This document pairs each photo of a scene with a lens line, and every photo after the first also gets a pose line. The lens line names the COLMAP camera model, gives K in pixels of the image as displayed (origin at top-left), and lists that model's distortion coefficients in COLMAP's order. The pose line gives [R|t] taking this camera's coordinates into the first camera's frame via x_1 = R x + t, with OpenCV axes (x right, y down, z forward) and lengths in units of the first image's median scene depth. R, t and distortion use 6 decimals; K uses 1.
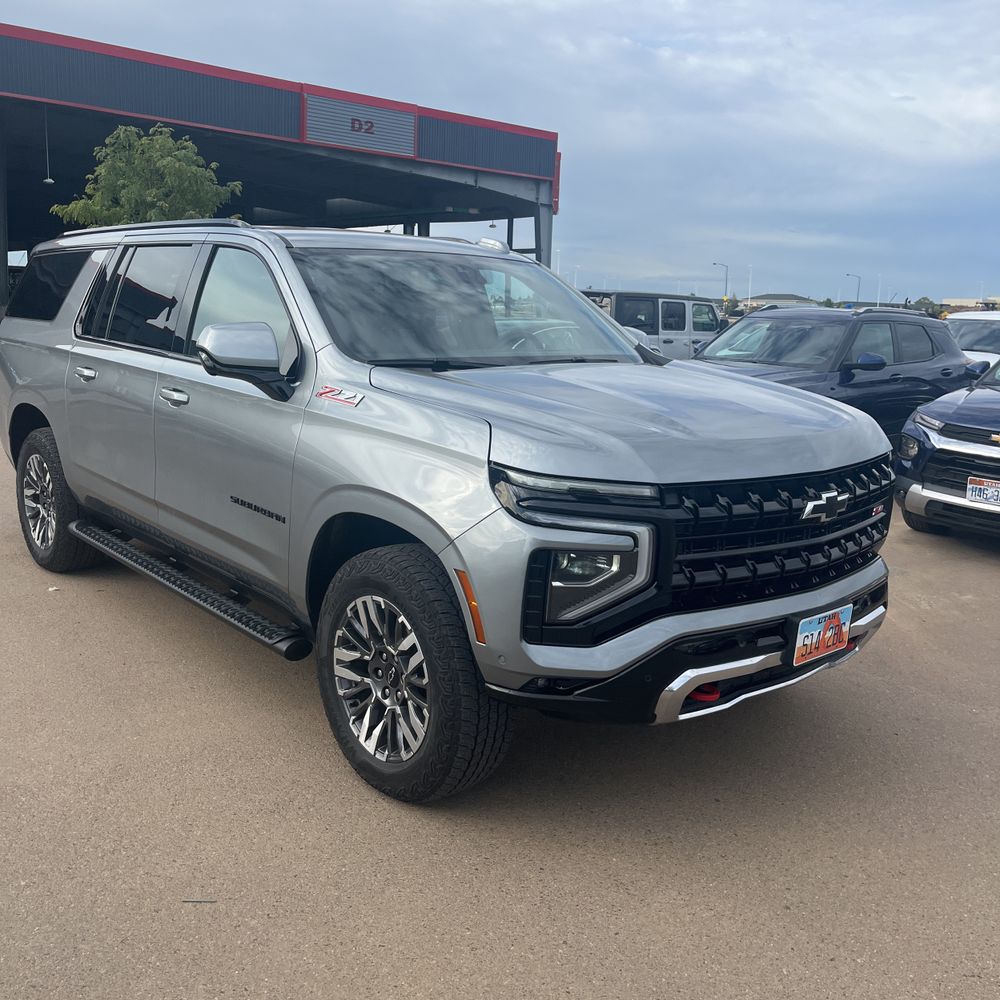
lens RADIAL K [[1052.7, 0, 473.0], [0, 1052.7, 481.2], [0, 0, 1]] dist [0.003854, 0.007410]
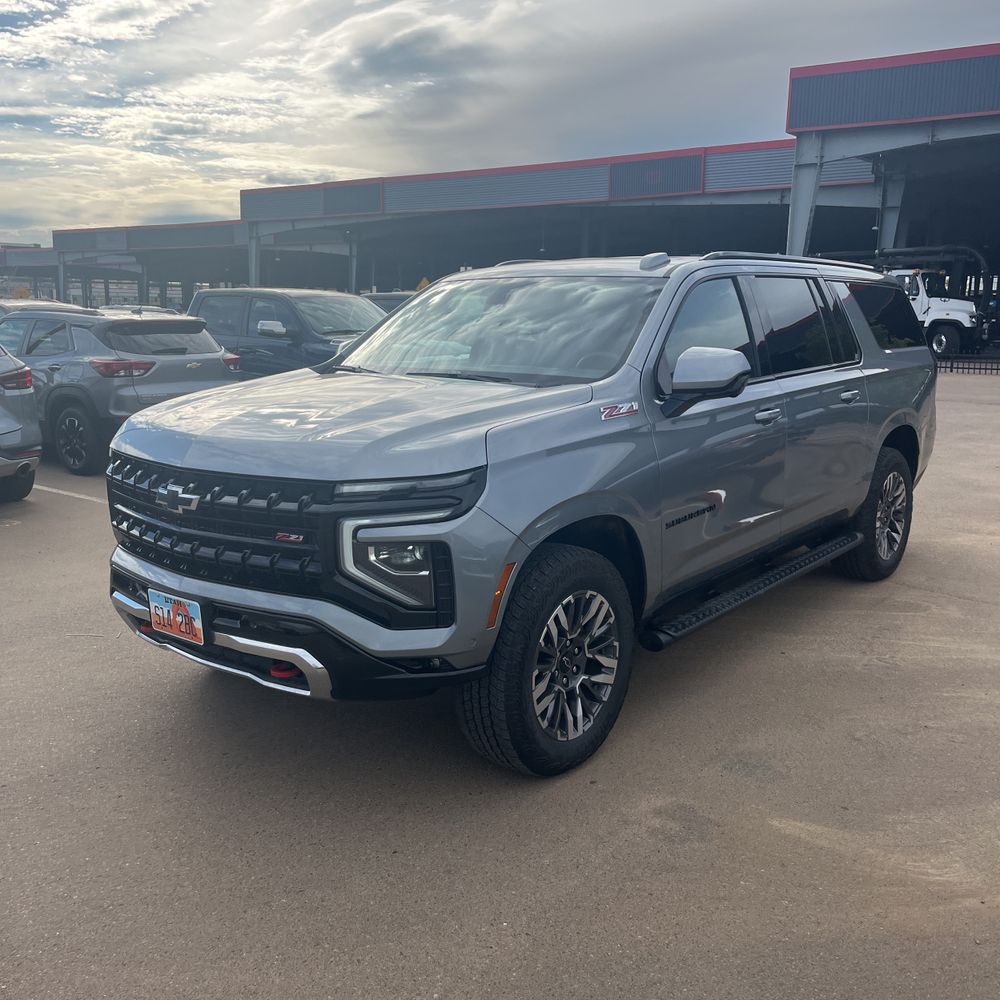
lens RADIAL K [[1008.1, 0, 509.9], [0, 1008.1, 504.0], [0, 0, 1]] dist [0.054622, -0.053979]
pose [[-0.220023, -0.324443, 0.919960, -0.934594], [0.277622, 0.883246, 0.377892, -0.359793], [-0.935156, 0.338546, -0.104262, 1.051816]]
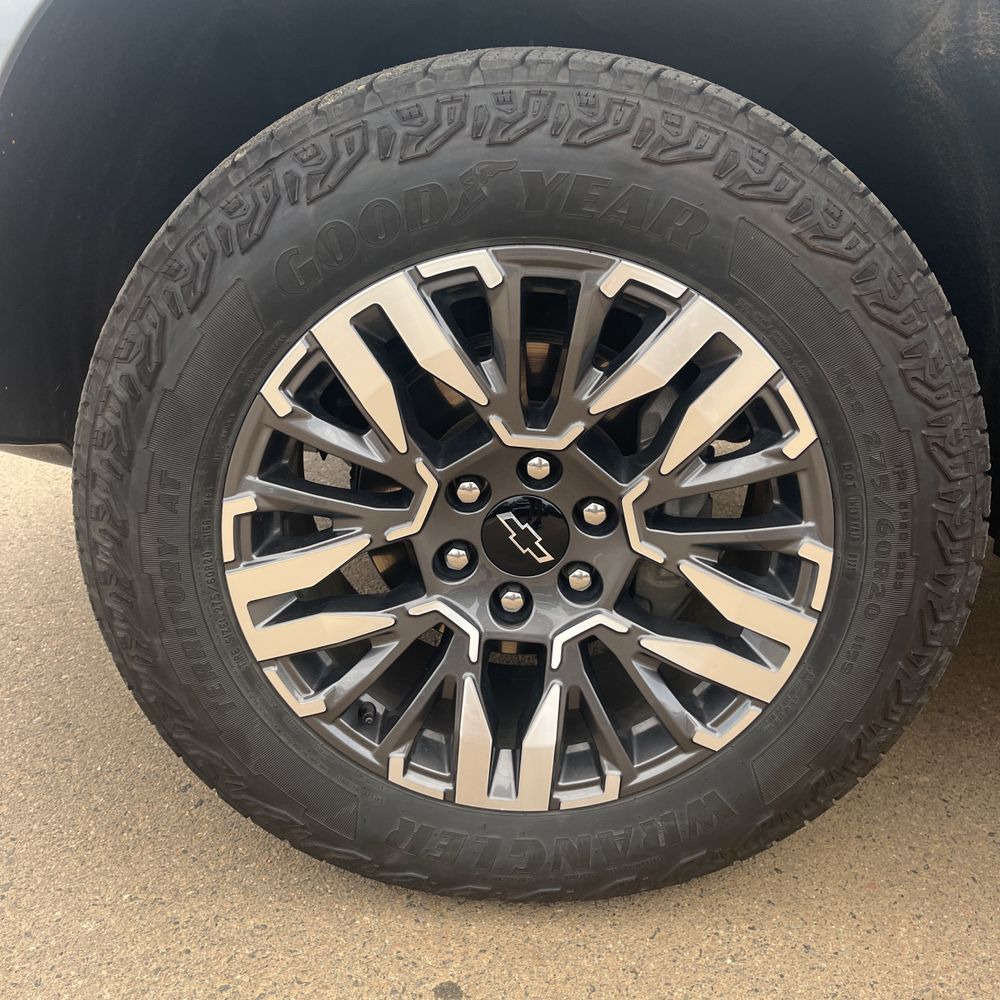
lens RADIAL K [[990.7, 0, 499.2], [0, 990.7, 499.5], [0, 0, 1]] dist [0.025462, -0.008985]
pose [[0.646880, -0.392990, 0.653533, -0.240555], [0.312810, 0.918315, 0.242586, 0.102092], [-0.695483, 0.047508, 0.716970, 0.769004]]
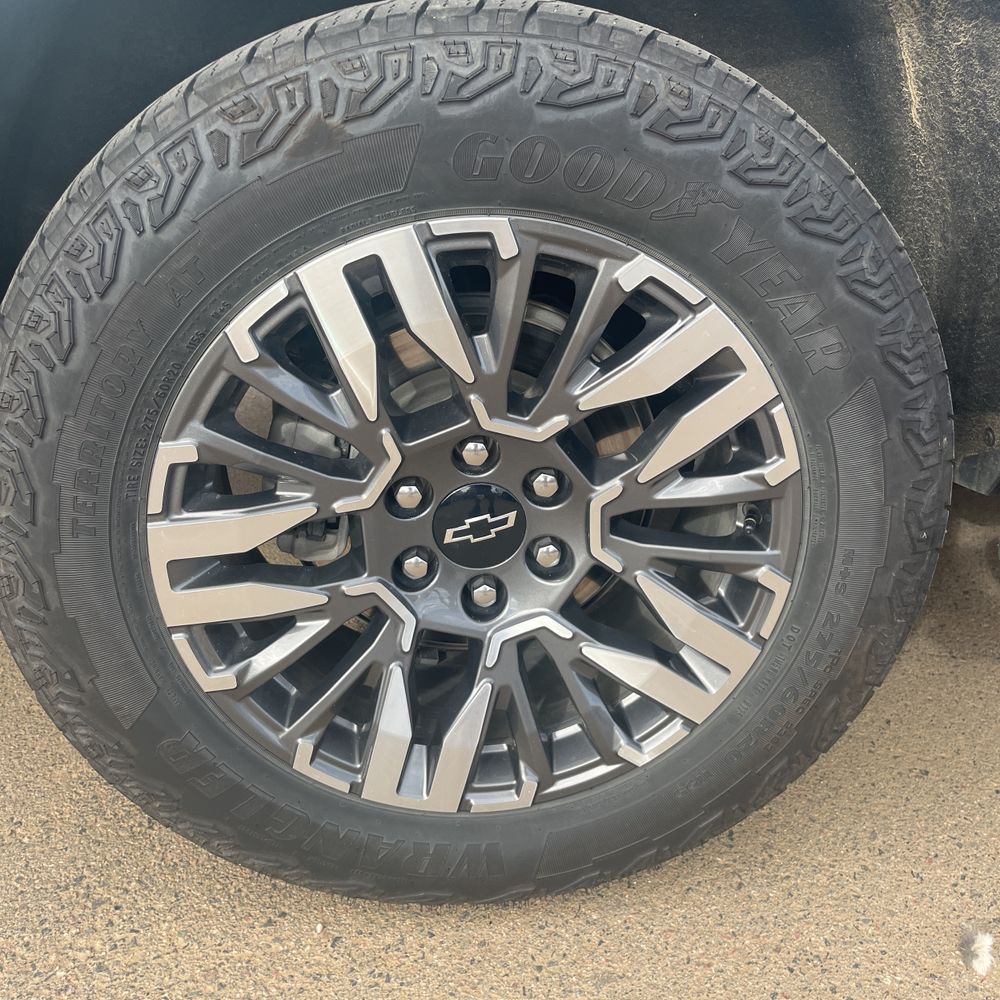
lens RADIAL K [[990.7, 0, 499.2], [0, 990.7, 499.5], [0, 0, 1]] dist [0.025462, -0.008985]
pose [[0.568106, -0.338542, 0.750097, -0.248068], [0.137235, 0.937677, 0.319264, 0.093060], [-0.811432, -0.078436, 0.579159, 0.805727]]
